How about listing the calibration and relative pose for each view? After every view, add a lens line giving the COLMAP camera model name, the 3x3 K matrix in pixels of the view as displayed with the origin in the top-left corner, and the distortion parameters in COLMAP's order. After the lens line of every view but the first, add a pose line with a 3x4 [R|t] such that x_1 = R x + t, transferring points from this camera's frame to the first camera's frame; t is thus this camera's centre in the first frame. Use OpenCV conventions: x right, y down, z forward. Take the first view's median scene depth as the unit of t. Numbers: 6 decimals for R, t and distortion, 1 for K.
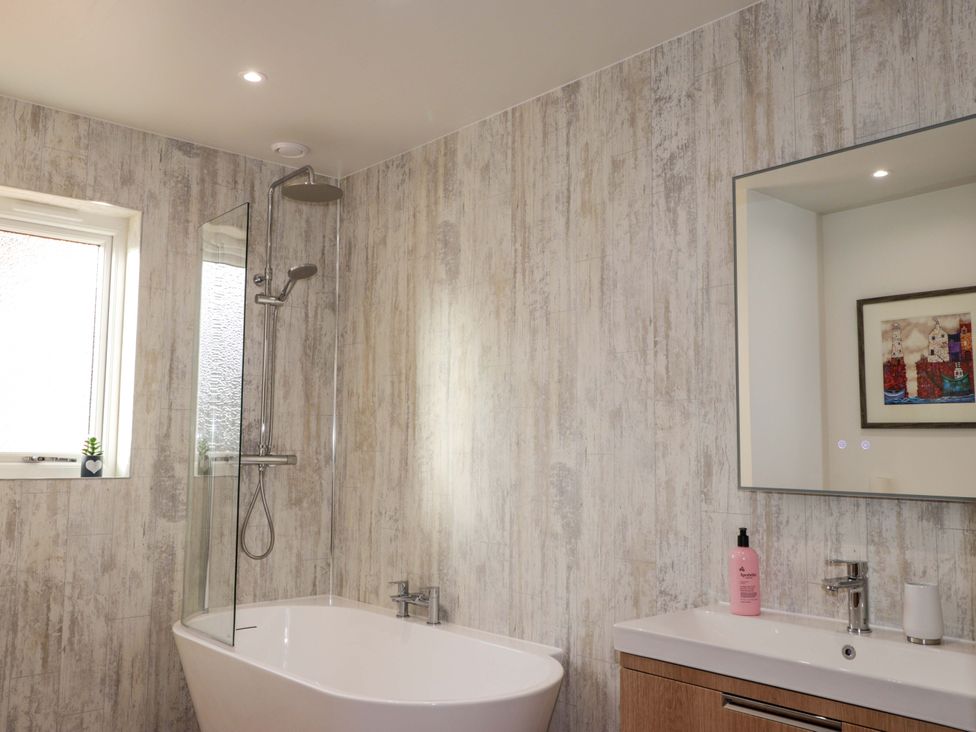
lens RADIAL K [[898.1, 0, 489.4], [0, 898.1, 366.9], [0, 0, 1]] dist [0.004340, 0.000000]
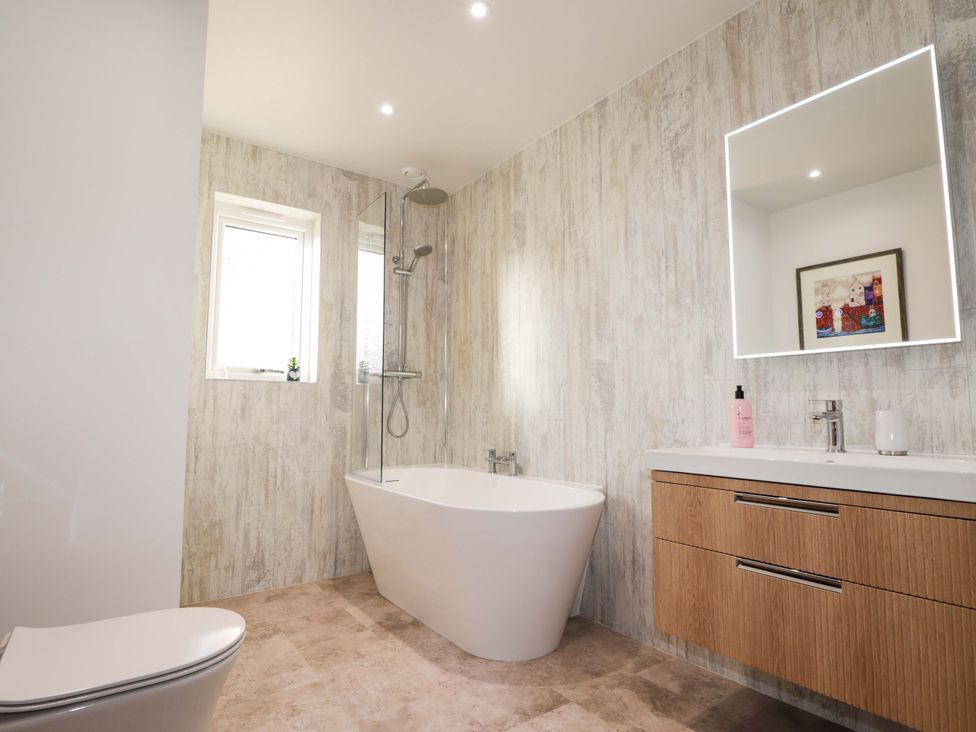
lens RADIAL K [[538.4, 0, 484.2], [0, 538.4, 367.1], [0, 0, 1]] dist [-0.010772, -0.009053]
pose [[0.994301, -0.017357, -0.105190, -0.012366], [0.018486, 0.999781, 0.009760, 0.099161], [0.104997, -0.011649, 0.994404, 0.107402]]
